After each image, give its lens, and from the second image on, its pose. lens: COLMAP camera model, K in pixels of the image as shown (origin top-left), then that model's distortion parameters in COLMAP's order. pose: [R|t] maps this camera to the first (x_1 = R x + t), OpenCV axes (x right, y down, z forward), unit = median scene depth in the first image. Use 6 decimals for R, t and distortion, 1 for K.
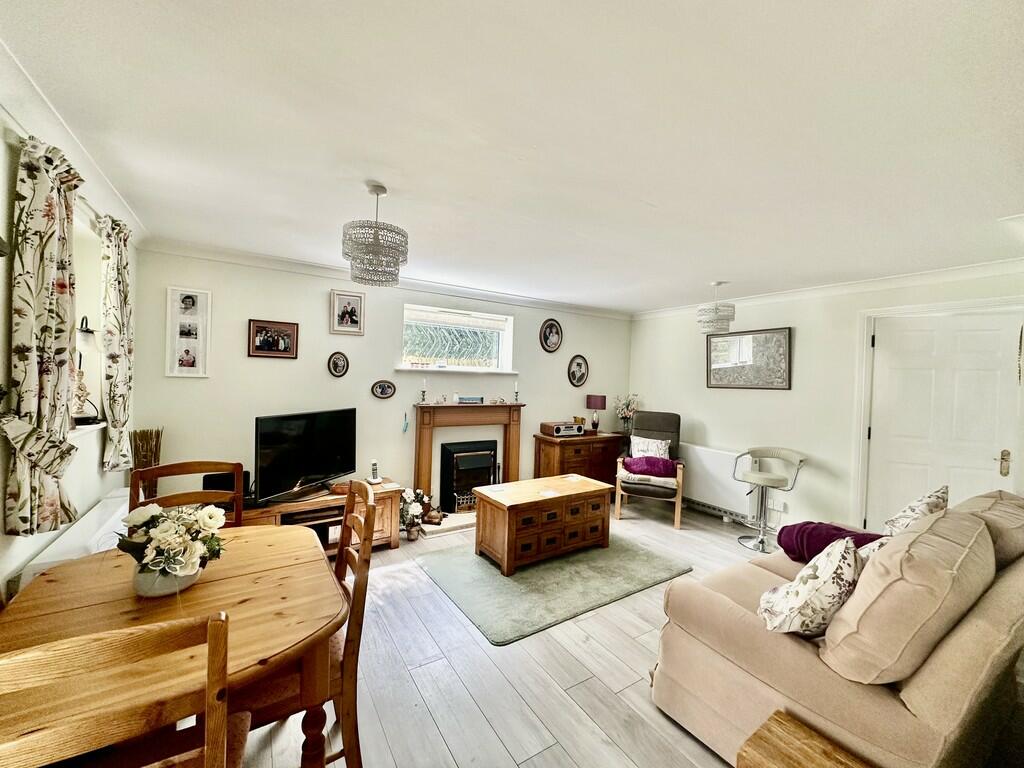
lens RADIAL K [[407.1, 0, 513.0], [0, 407.1, 381.4], [0, 0, 1]] dist [-0.001868, 0.000634]
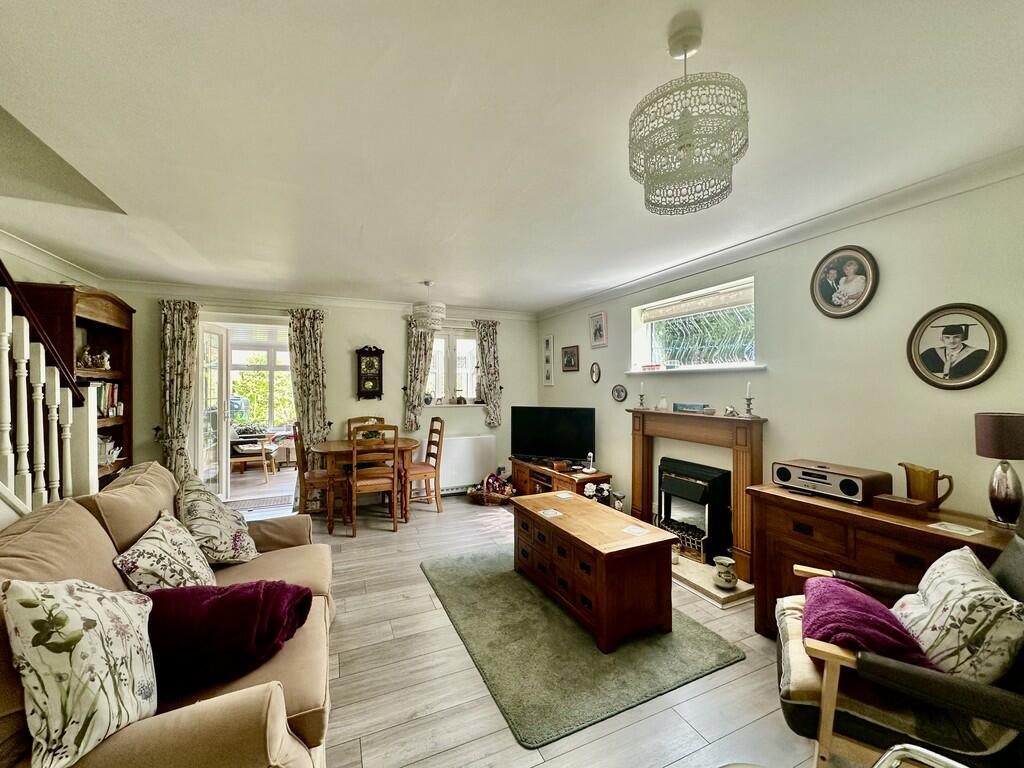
lens RADIAL K [[407.1, 0, 513.0], [0, 407.1, 381.4], [0, 0, 1]] dist [-0.001868, 0.000634]
pose [[-0.144746, -0.036832, -0.988783, 0.701392], [-0.007713, 0.999319, -0.036096, 0.026681], [0.989439, 0.002401, -0.144931, 0.781663]]
